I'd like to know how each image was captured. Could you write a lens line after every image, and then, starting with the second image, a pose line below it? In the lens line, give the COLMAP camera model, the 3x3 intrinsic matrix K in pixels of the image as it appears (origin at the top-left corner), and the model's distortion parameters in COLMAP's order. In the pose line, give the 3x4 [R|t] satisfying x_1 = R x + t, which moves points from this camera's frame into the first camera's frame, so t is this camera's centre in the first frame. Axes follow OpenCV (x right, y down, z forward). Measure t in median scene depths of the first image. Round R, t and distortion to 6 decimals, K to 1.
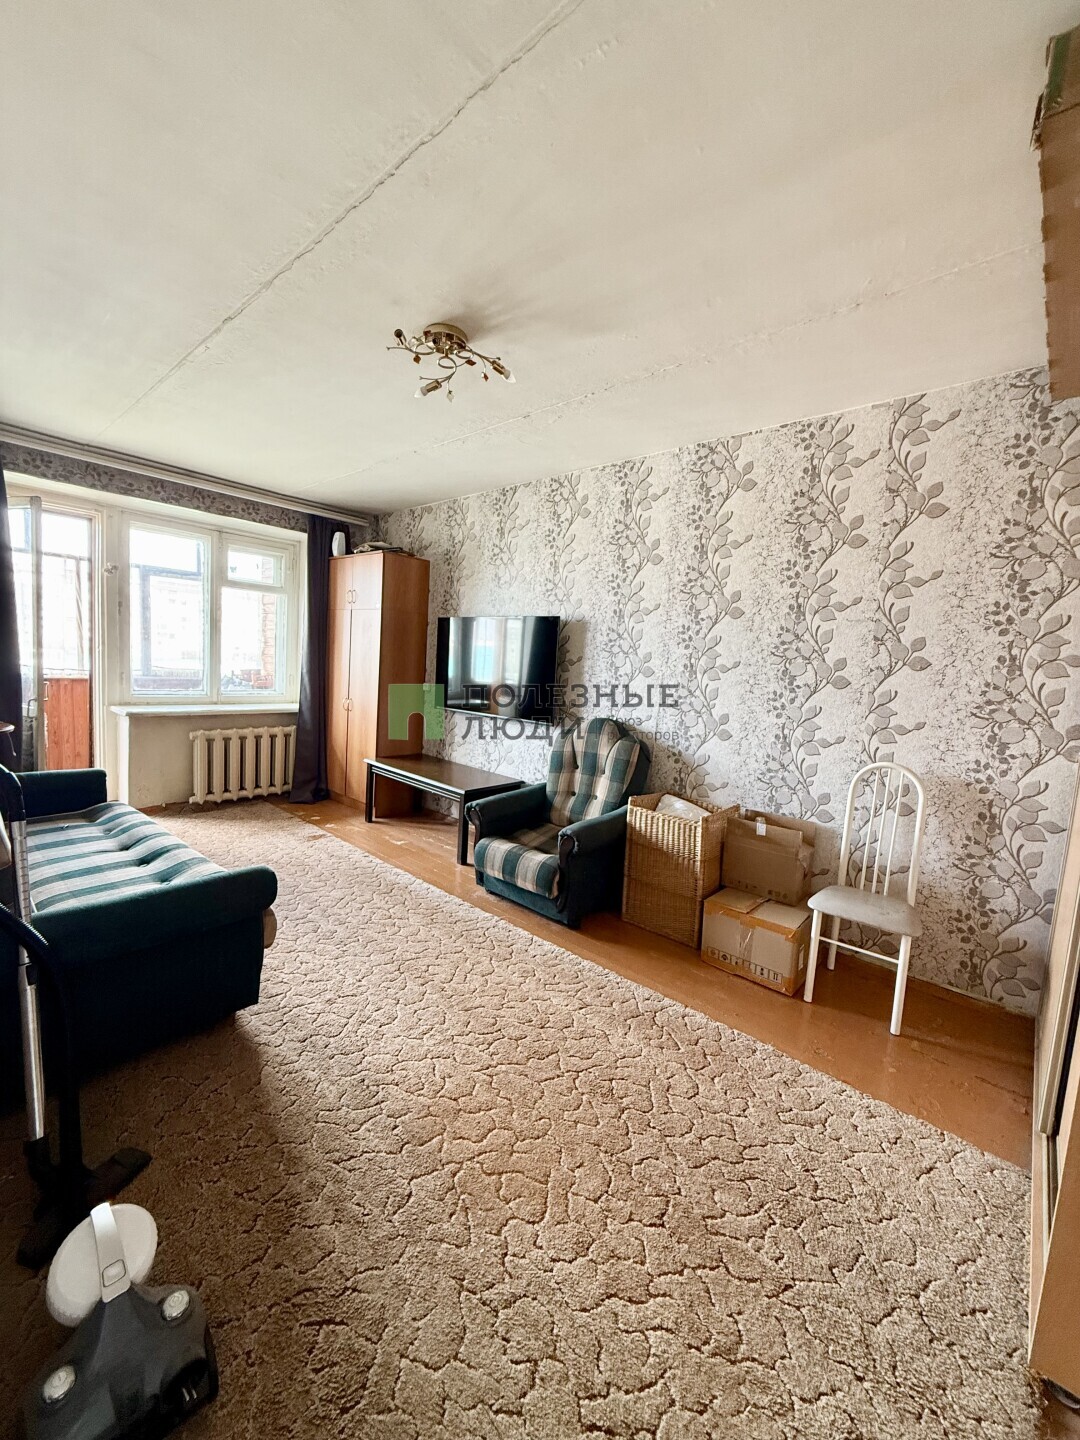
lens RADIAL K [[572.7, 0, 541.4], [0, 572.7, 719.0], [0, 0, 1]] dist [0.000475, 0.000008]
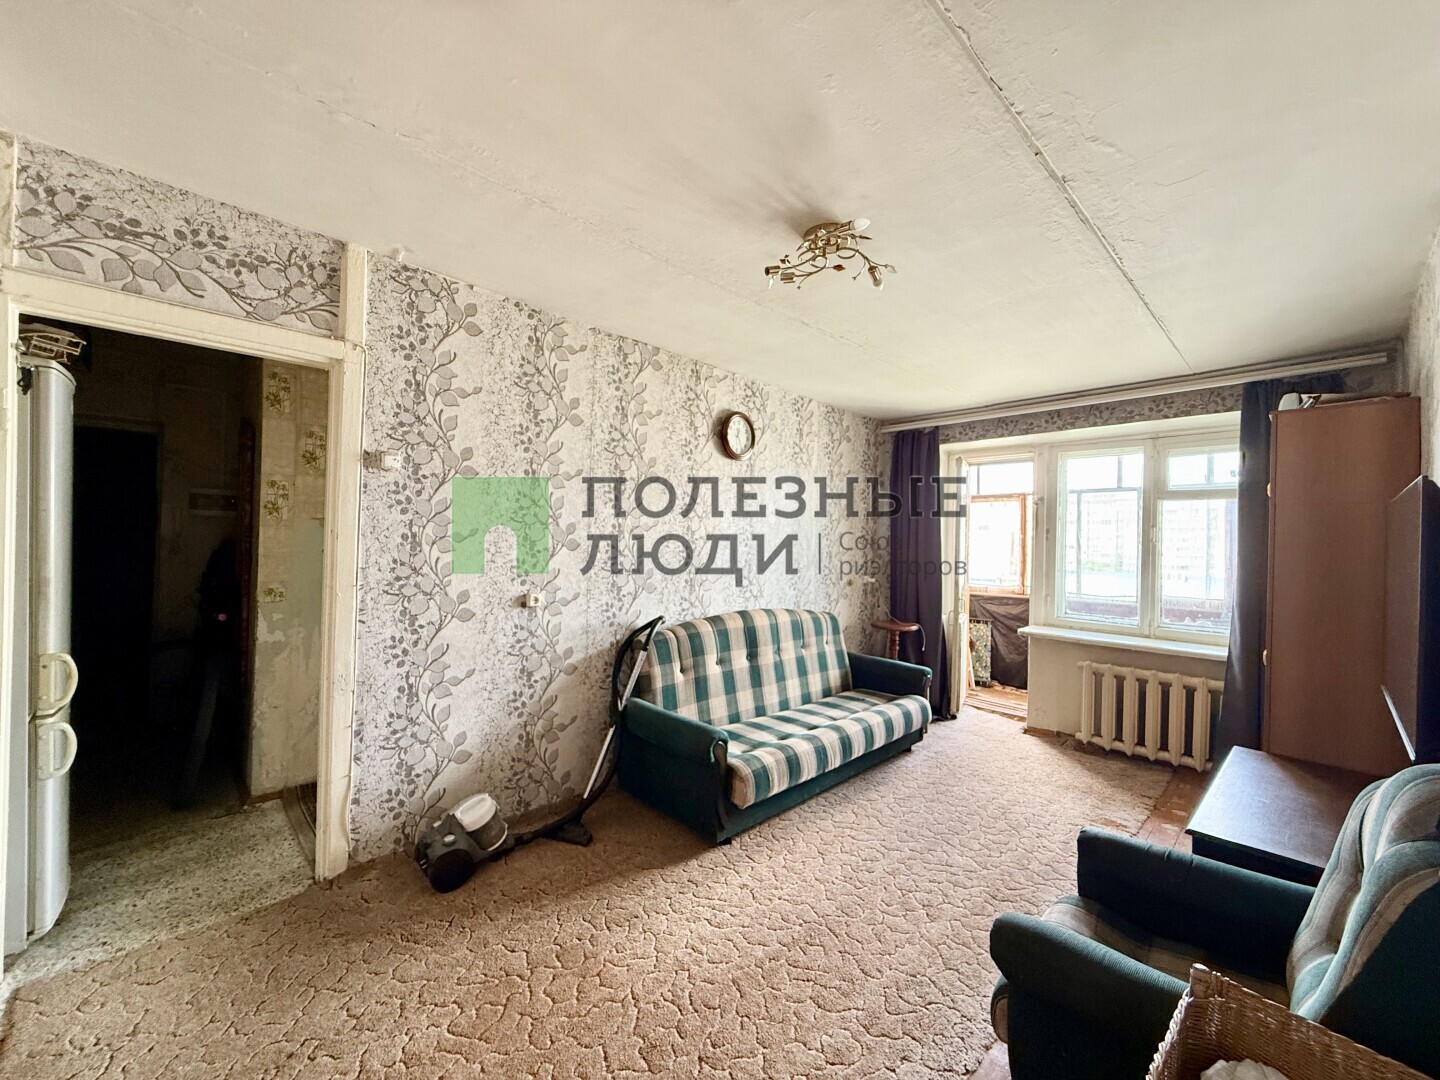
lens RADIAL K [[572.7, 0, 716.4], [0, 572.7, 536.6], [0, 0, 1]] dist [0.000475, 0.000008]
pose [[-0.088548, -0.070943, -0.993542, 0.372107], [-0.128778, 0.989904, -0.059206, -0.045210], [0.987712, 0.122704, -0.096790, 0.473903]]
